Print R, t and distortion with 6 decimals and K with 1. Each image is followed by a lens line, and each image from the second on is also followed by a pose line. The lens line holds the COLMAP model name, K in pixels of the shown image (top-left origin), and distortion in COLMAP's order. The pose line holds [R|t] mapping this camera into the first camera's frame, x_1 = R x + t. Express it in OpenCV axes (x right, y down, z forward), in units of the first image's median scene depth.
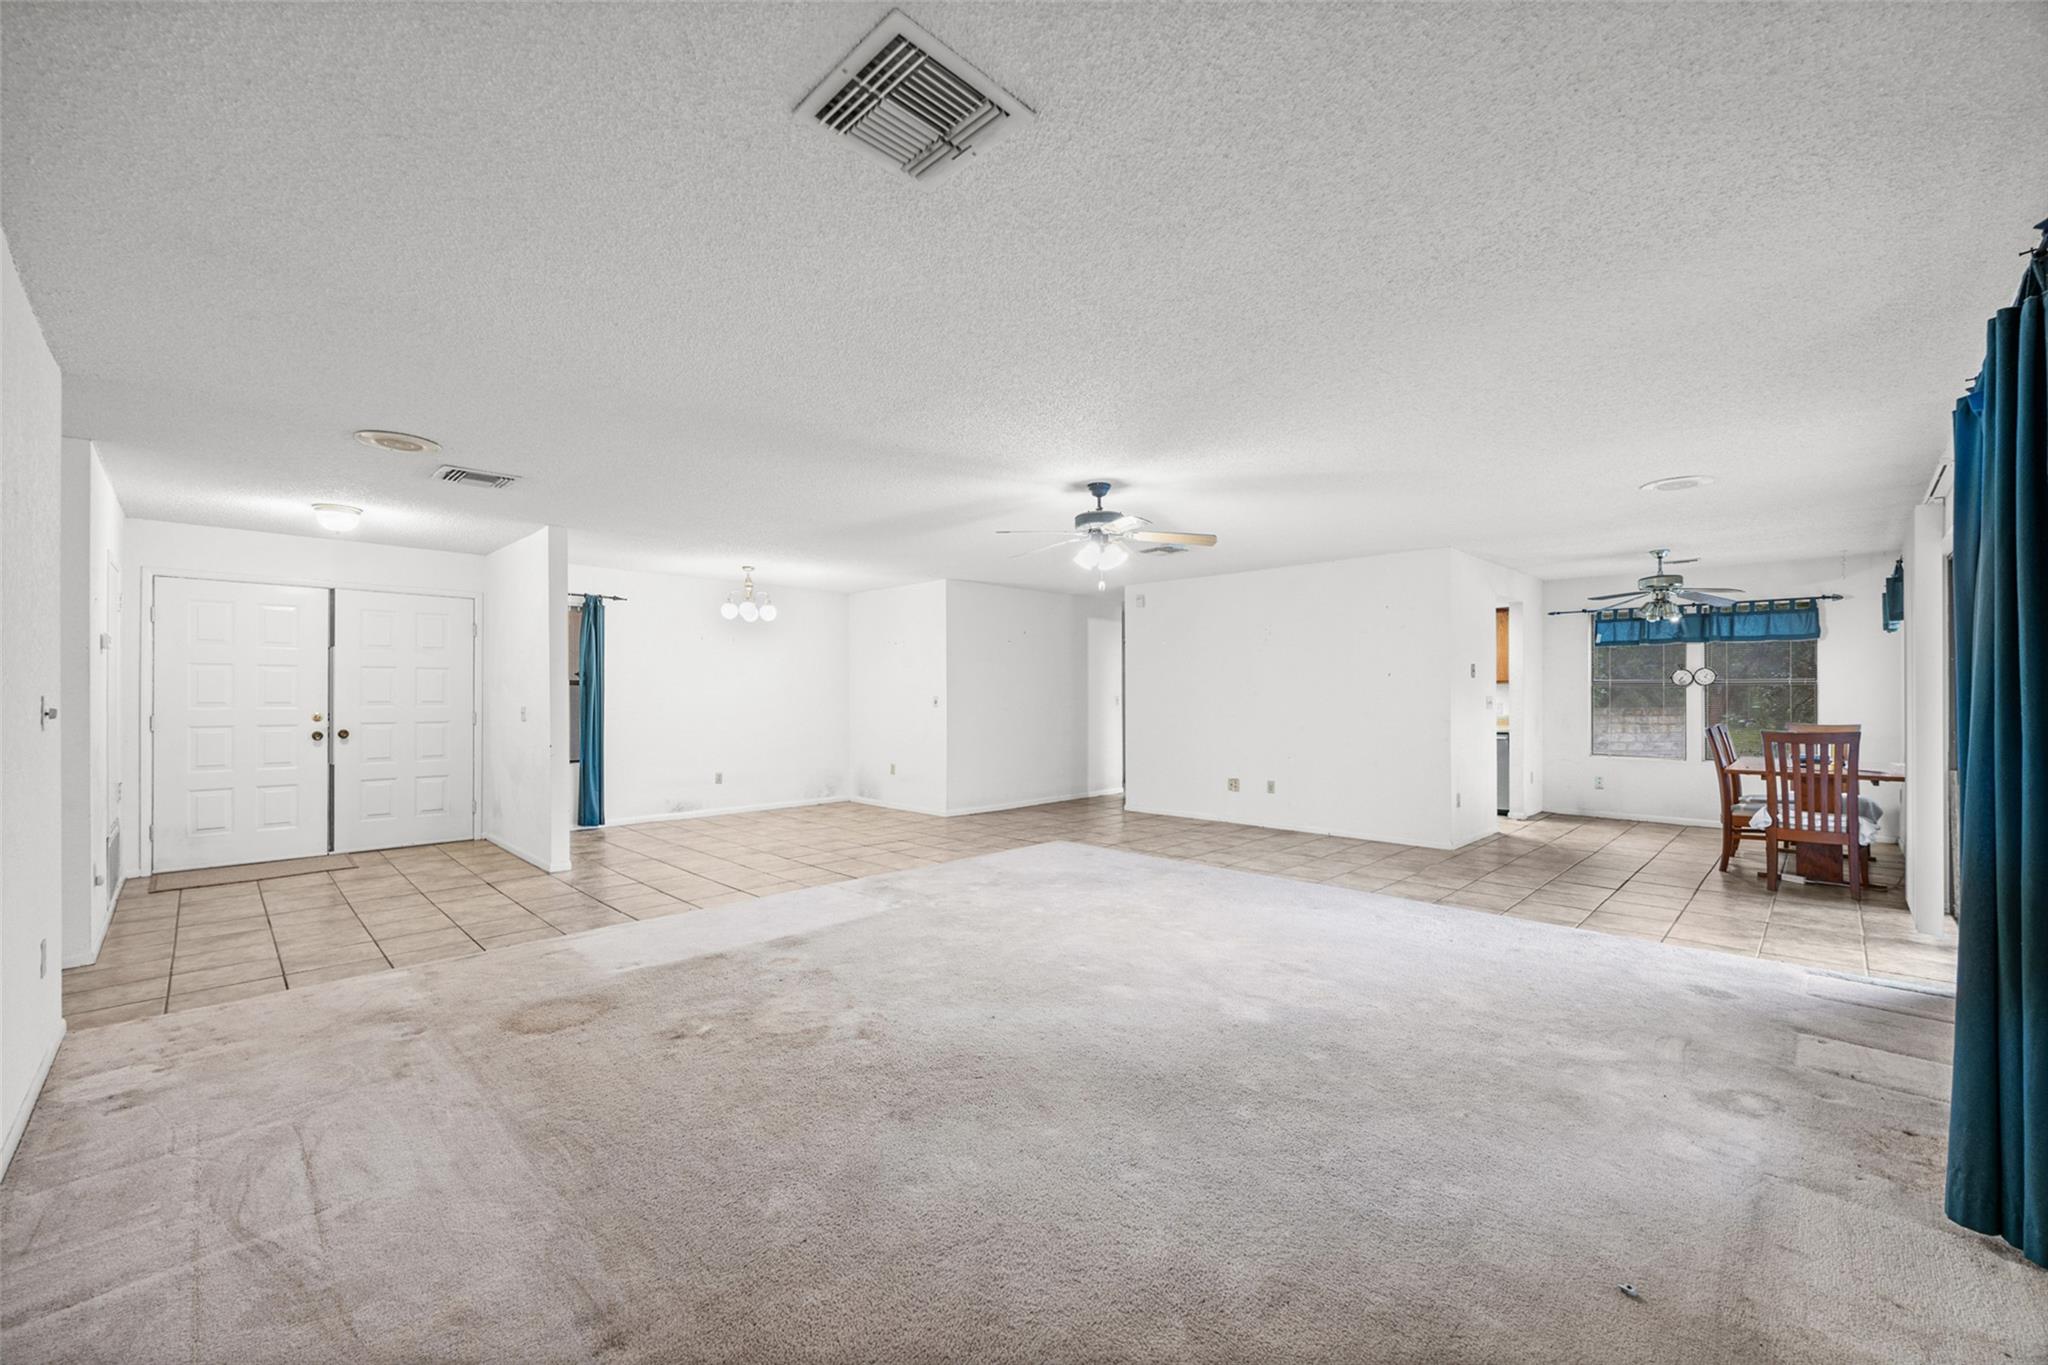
lens RADIAL K [[809.3, 0, 1024.0], [0, 809.3, 682.5], [0, 0, 1]] dist [0.001447, 0.000061]
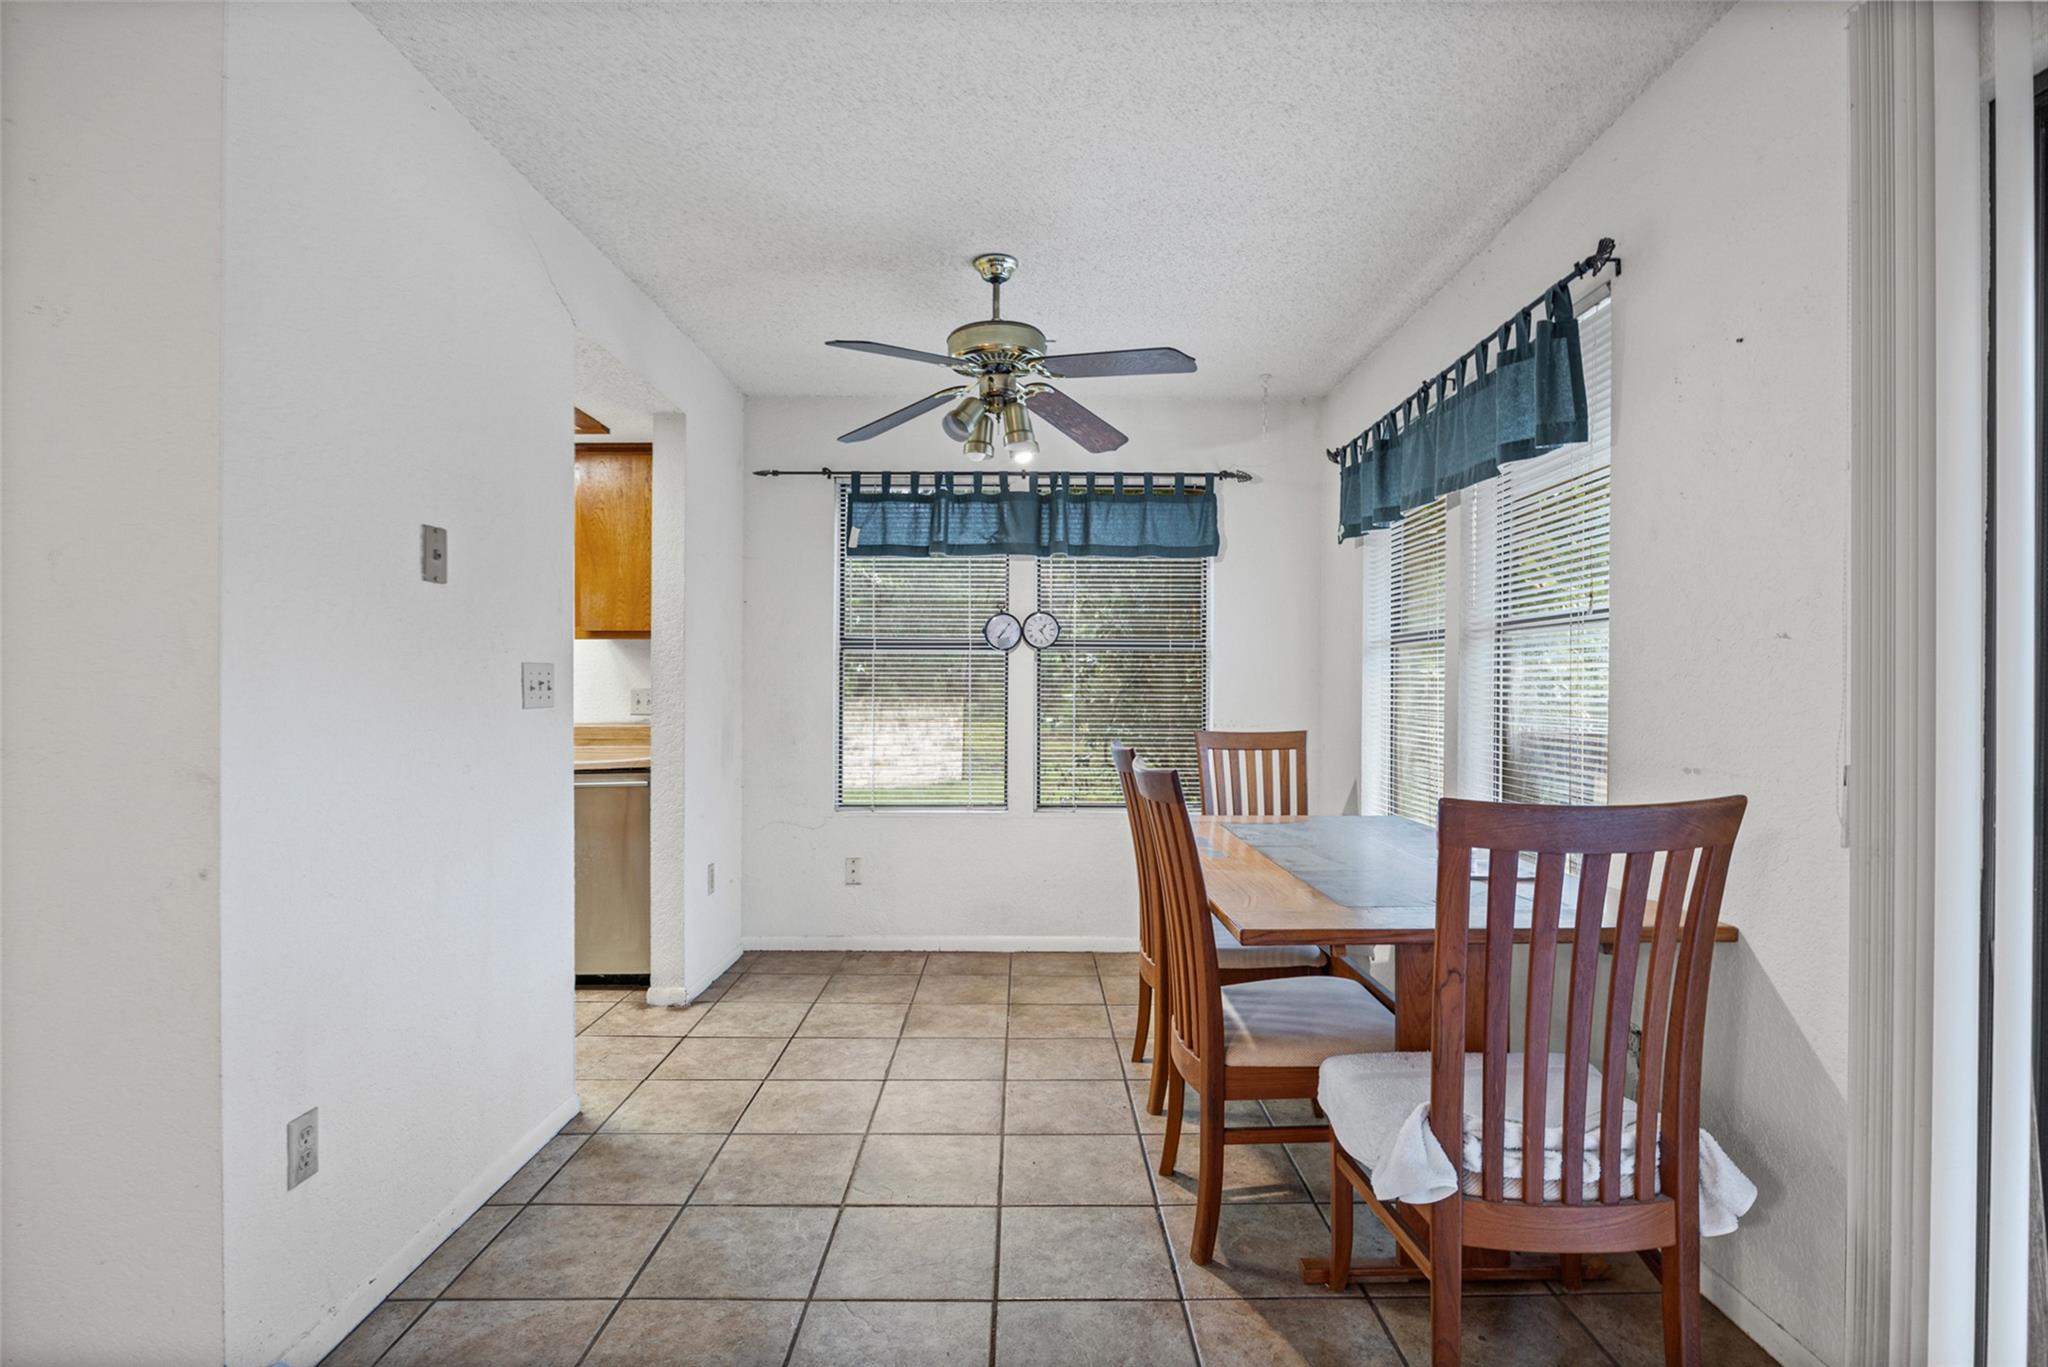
lens RADIAL K [[1036.1, 0, 1024.0], [0, 1036.1, 683.5], [0, 0, 1]] dist [-0.028639, 0.000387]
pose [[0.709533, 0.001065, 0.704671, 0.438363], [-0.012460, 0.999861, 0.011035, 0.018022], [-0.704562, -0.016610, 0.709448, 0.618398]]
